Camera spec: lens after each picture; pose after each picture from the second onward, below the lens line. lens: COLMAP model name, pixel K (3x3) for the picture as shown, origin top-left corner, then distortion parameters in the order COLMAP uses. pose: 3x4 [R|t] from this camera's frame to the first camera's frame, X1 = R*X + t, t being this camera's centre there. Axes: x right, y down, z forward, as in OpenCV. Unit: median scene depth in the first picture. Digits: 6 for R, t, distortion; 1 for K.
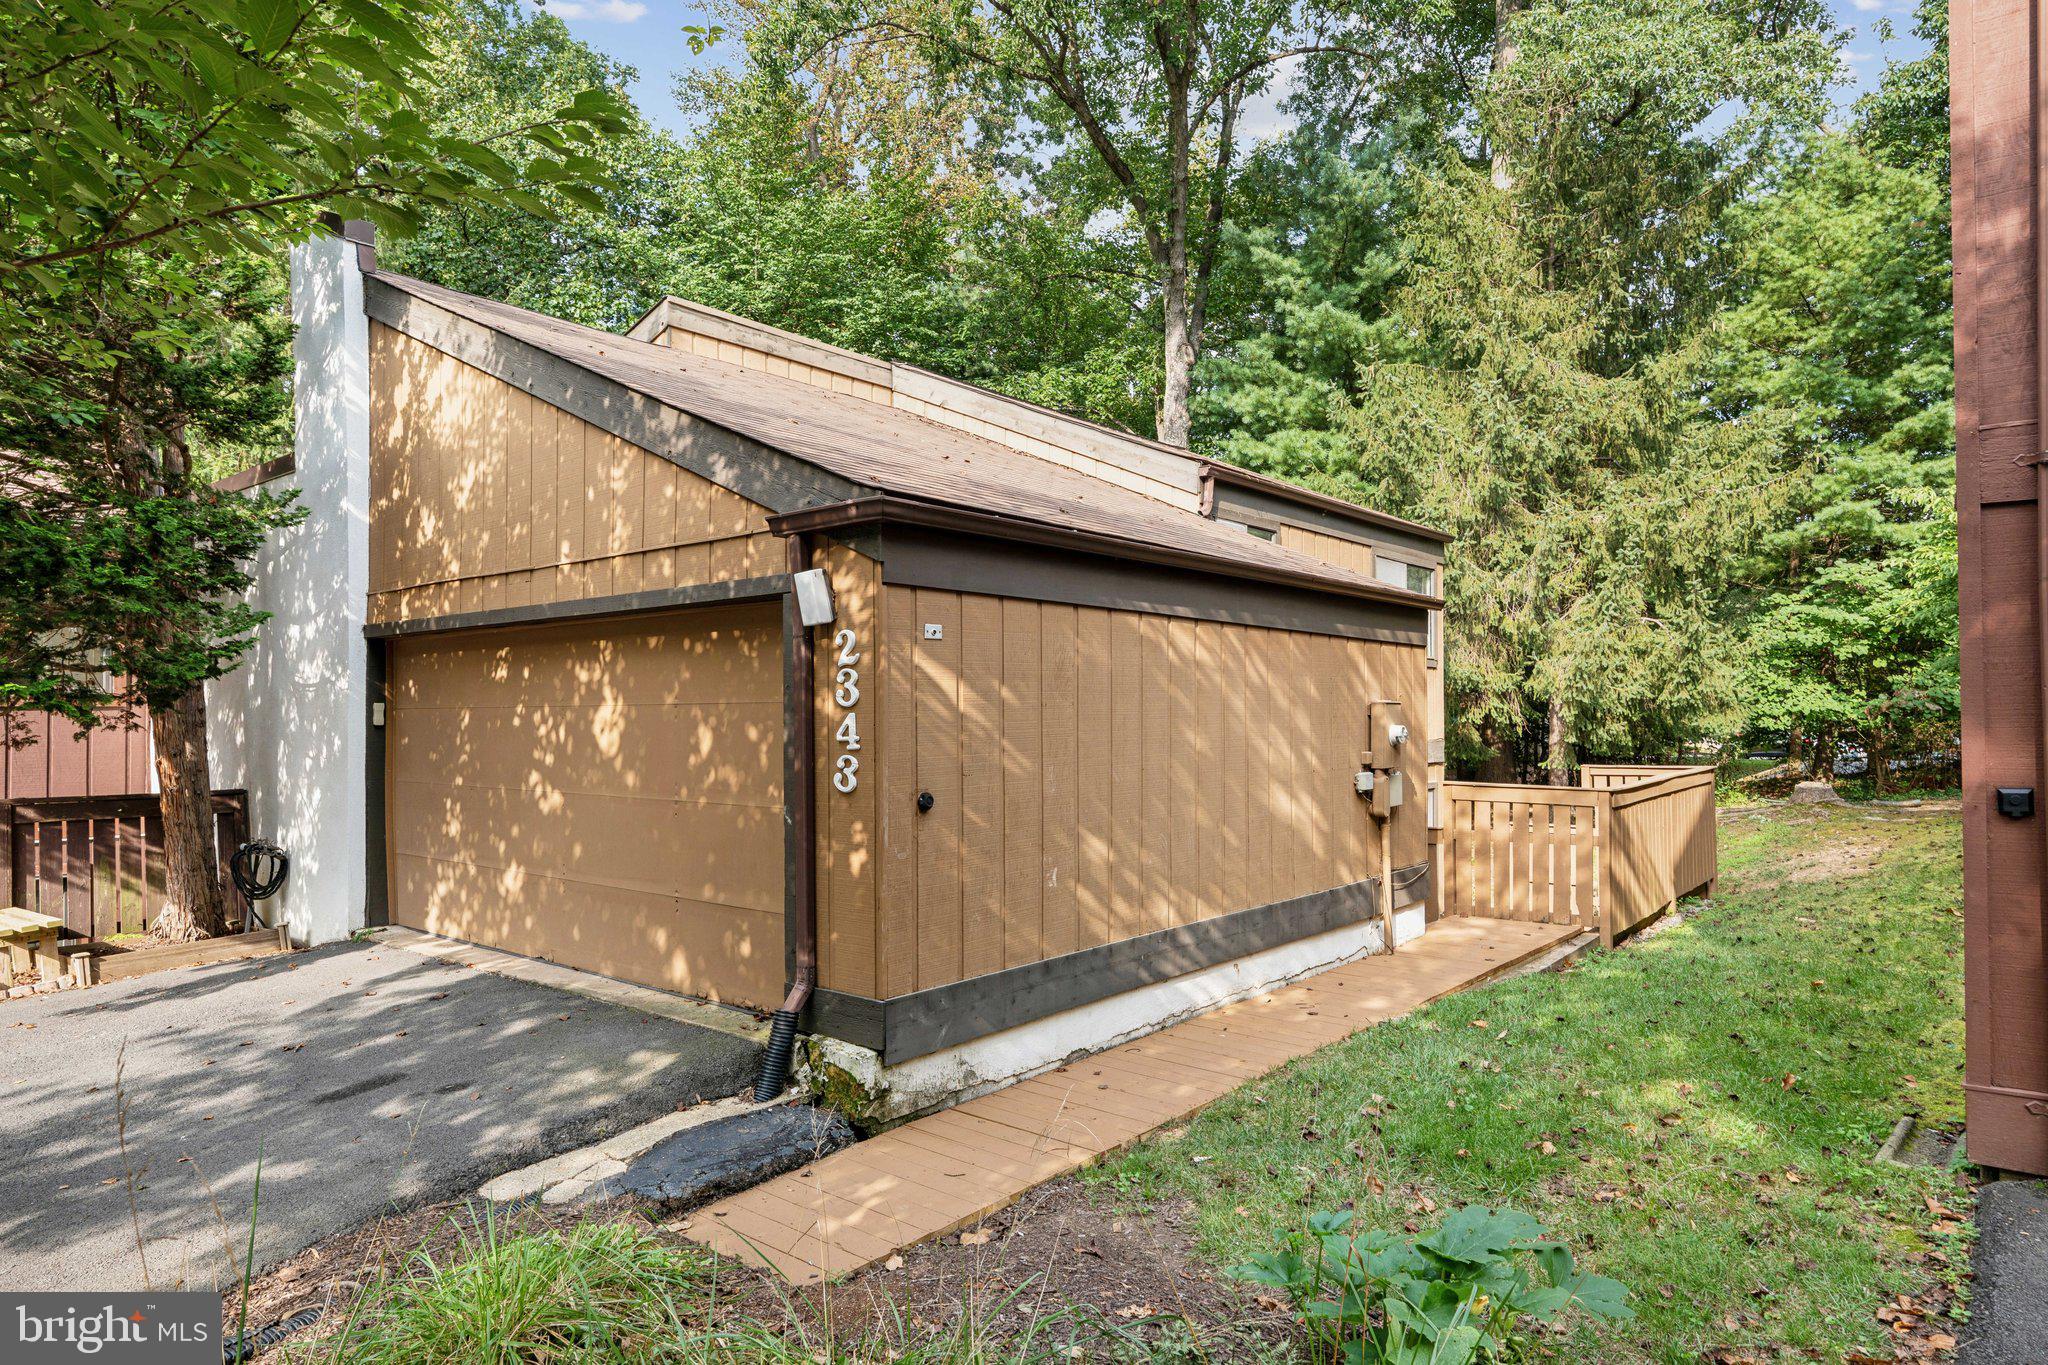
lens RADIAL K [[1234.3, 0, 1023.0], [0, 1234.3, 693.4], [0, 0, 1]] dist [-0.000110, 0.000098]
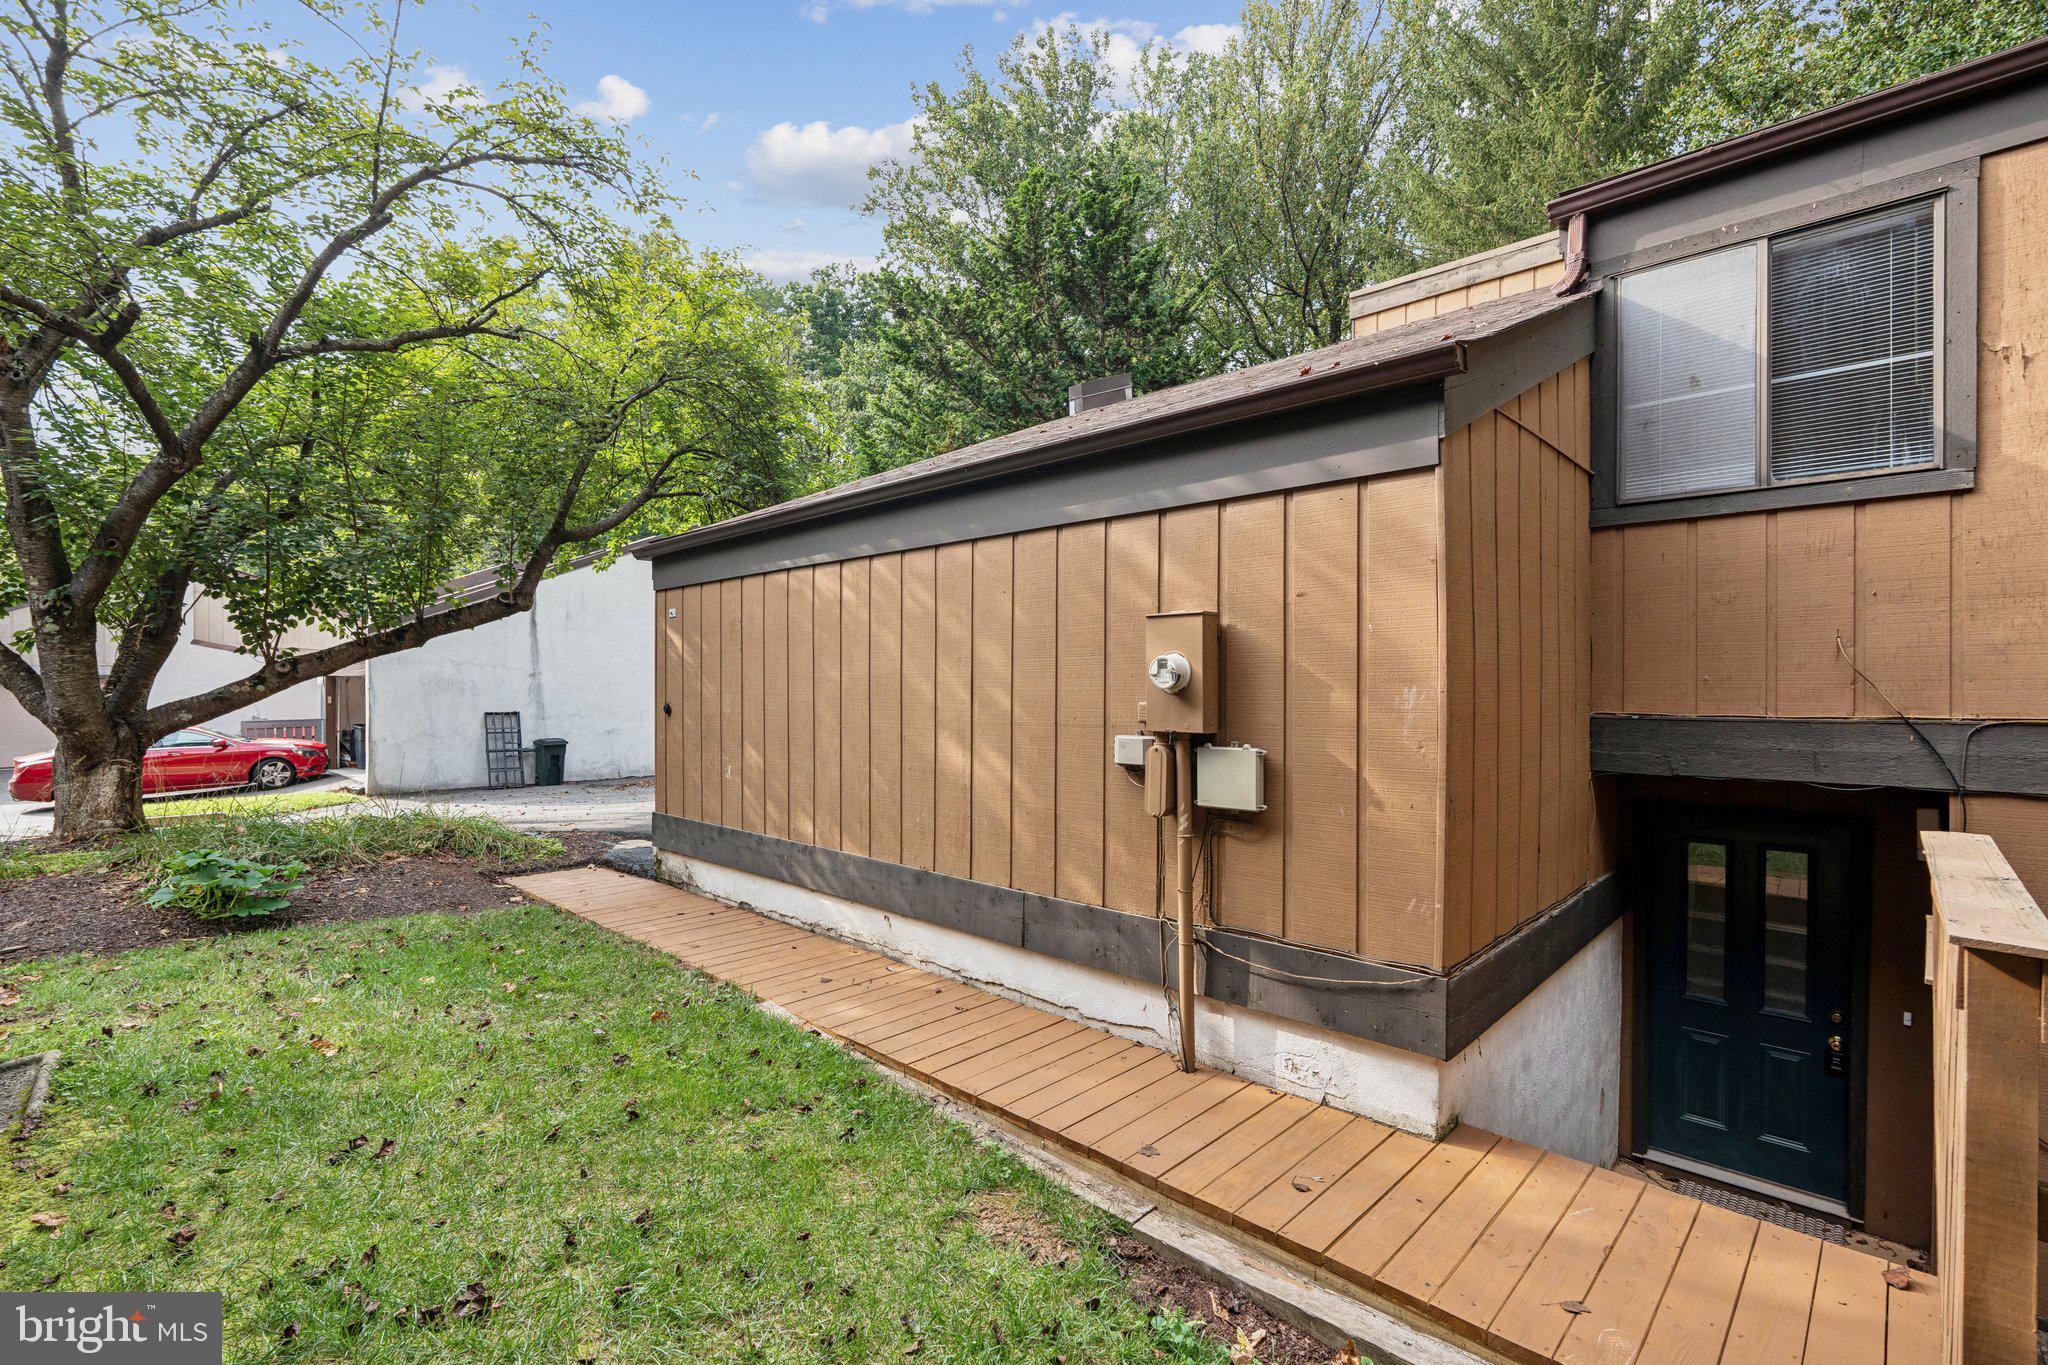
lens RADIAL K [[915.9, 0, 1026.0], [0, 915.9, 681.1], [0, 0, 1]] dist [-0.006209, 0.001290]
pose [[-0.070362, 0.002842, -0.997517, 0.972702], [0.024364, 0.999703, 0.001130, 0.047743], [0.997224, -0.024224, -0.070410, 1.307695]]
